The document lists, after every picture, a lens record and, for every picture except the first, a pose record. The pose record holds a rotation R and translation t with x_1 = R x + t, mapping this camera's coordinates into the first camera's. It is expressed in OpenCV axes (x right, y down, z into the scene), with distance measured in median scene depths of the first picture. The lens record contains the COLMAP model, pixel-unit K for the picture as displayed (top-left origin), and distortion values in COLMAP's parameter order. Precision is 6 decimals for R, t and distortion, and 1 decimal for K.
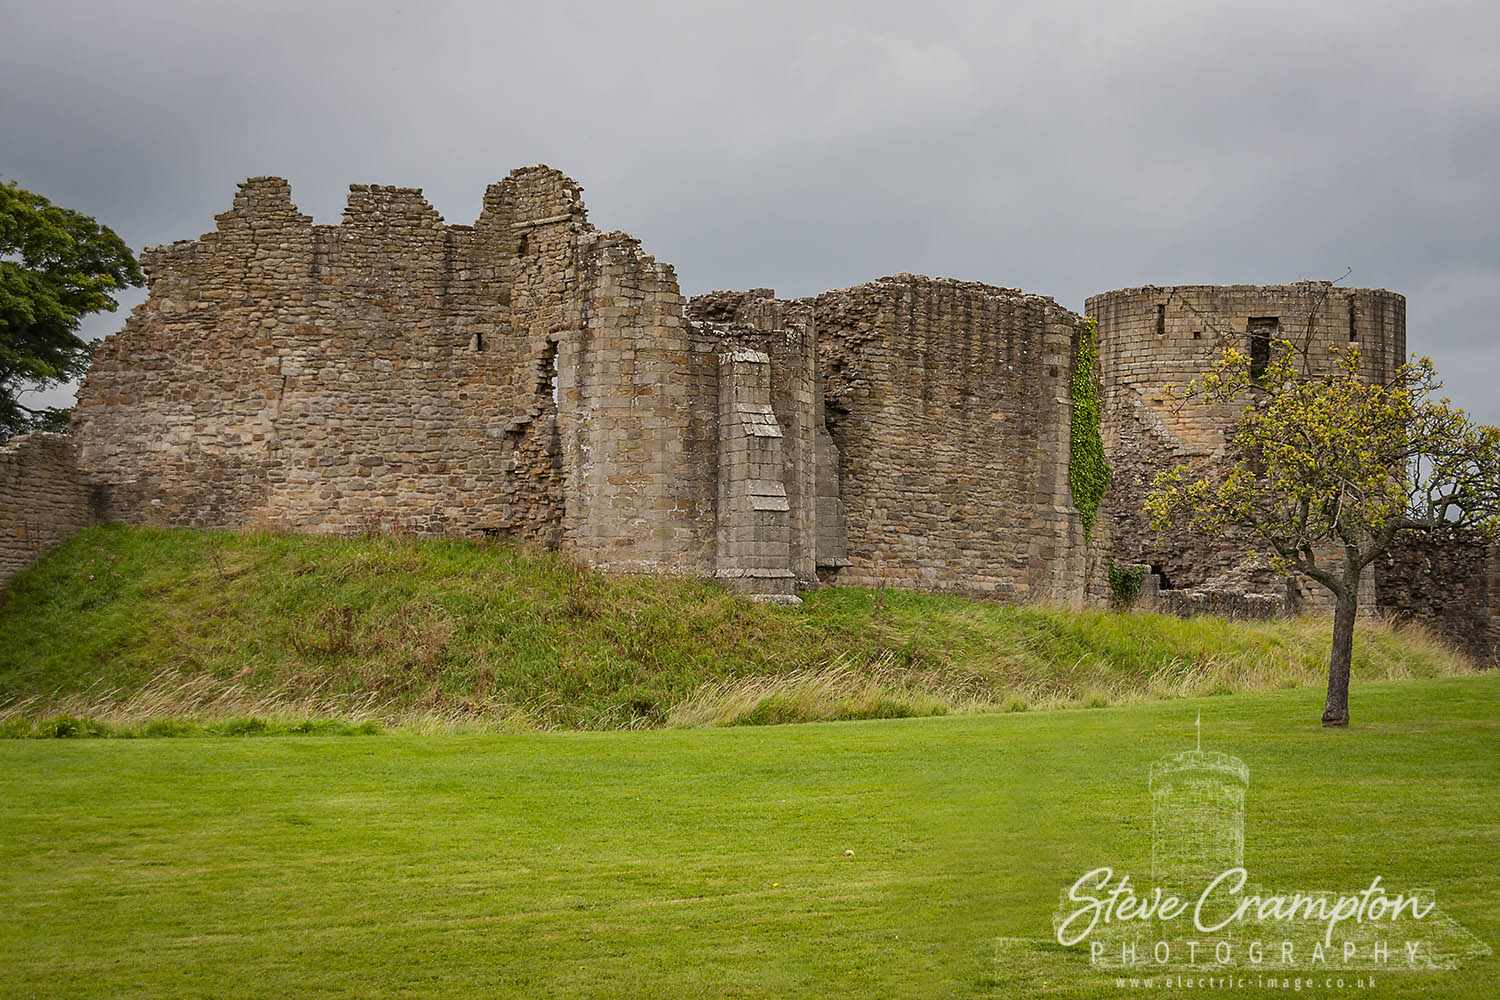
lens RADIAL K [[2867.9, 0, 750.0], [0, 2867.9, 500.0], [0, 0, 1]] dist [-0.089691, -0.060956]
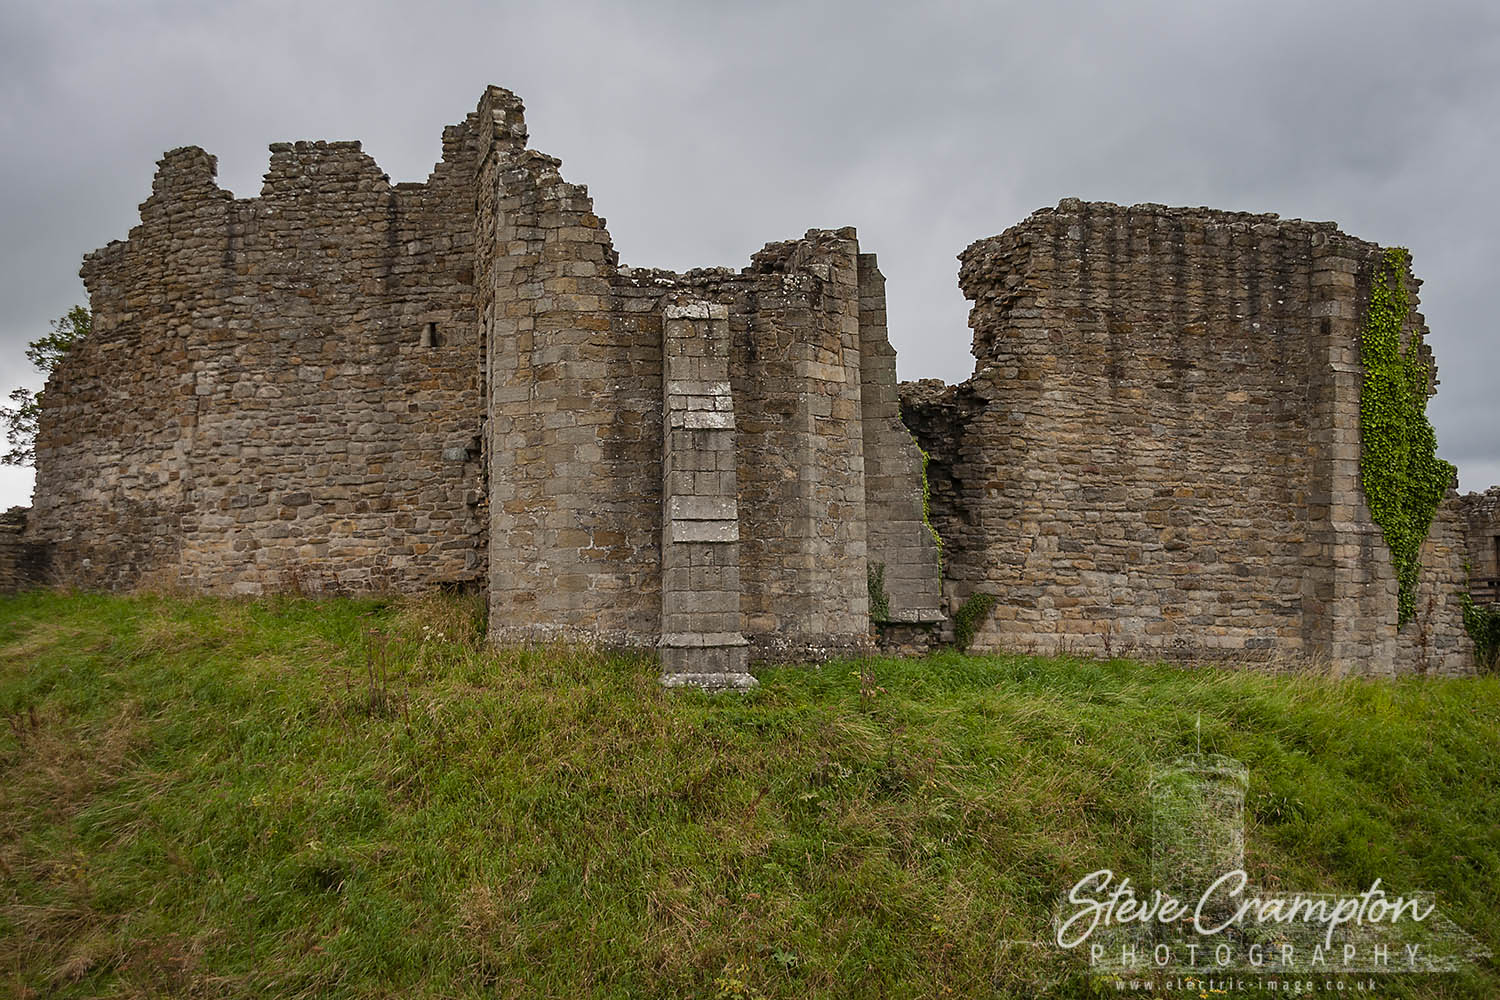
lens RADIAL K [[1814.5, 0, 726.3], [0, 1814.5, 542.3], [0, 0, 1]] dist [0.002908, -0.040402]
pose [[0.902403, -0.039135, -0.429112, 0.178619], [0.034595, 0.999232, -0.018380, 0.010811], [0.429502, 0.001741, 0.903064, 0.608295]]
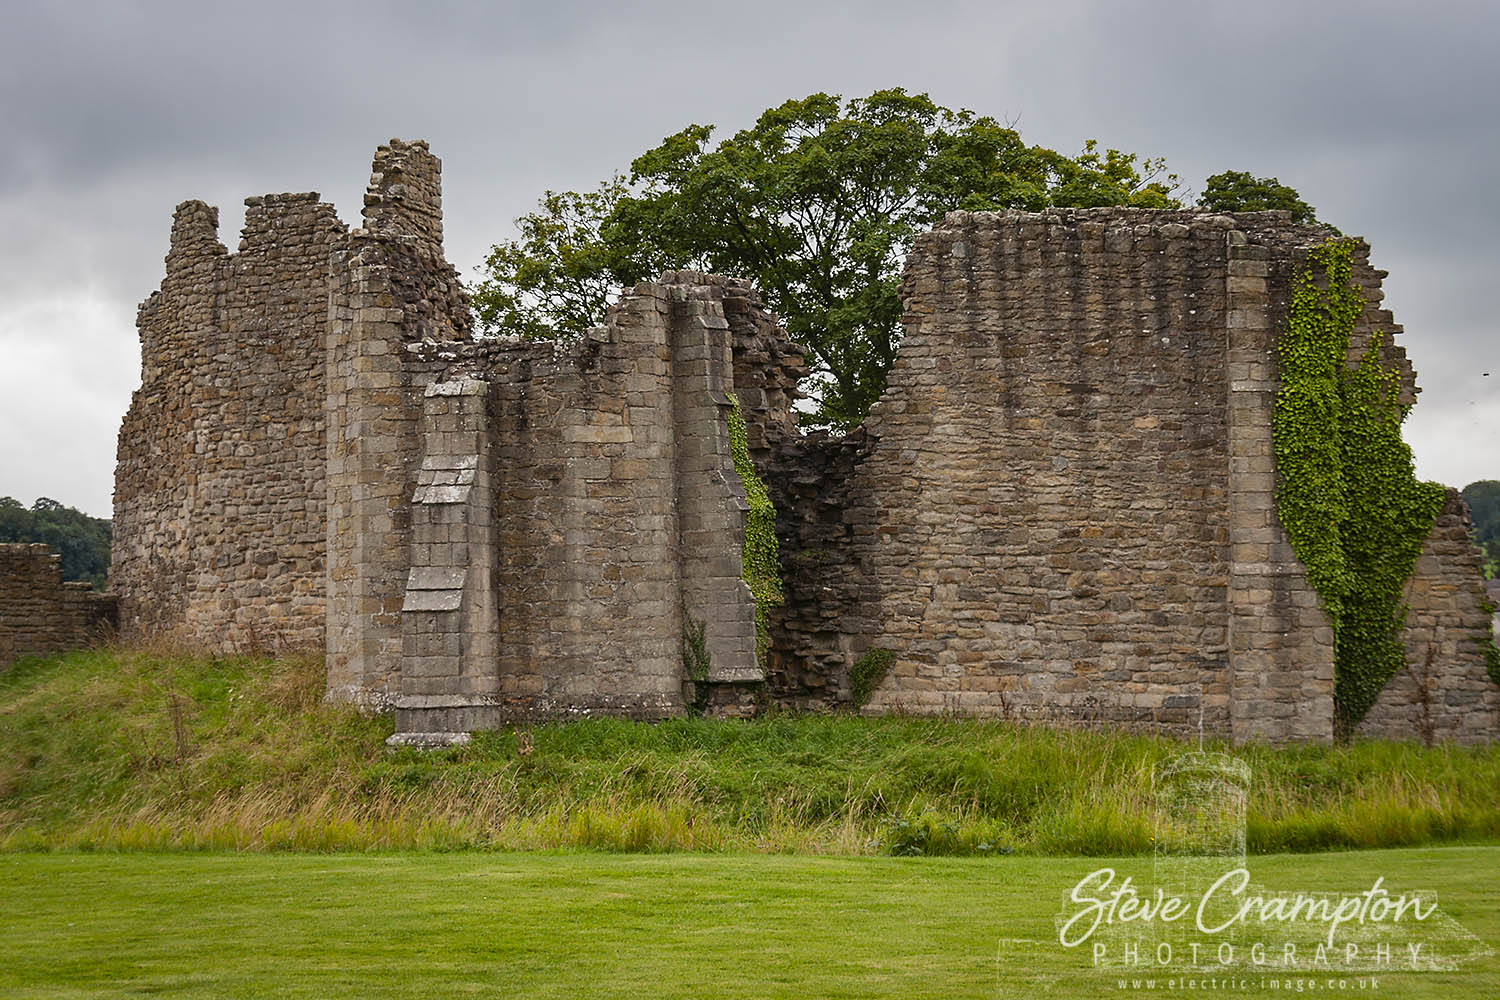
lens RADIAL K [[3919.8, 0, 750.0], [0, 3919.8, 500.0], [0, 0, 1]] dist [-0.146715, -0.966466]
pose [[0.597347, -0.054837, -0.800106, 0.775599], [0.051646, 0.998219, -0.029857, 0.008721], [0.800318, -0.023487, 0.599115, 0.477213]]
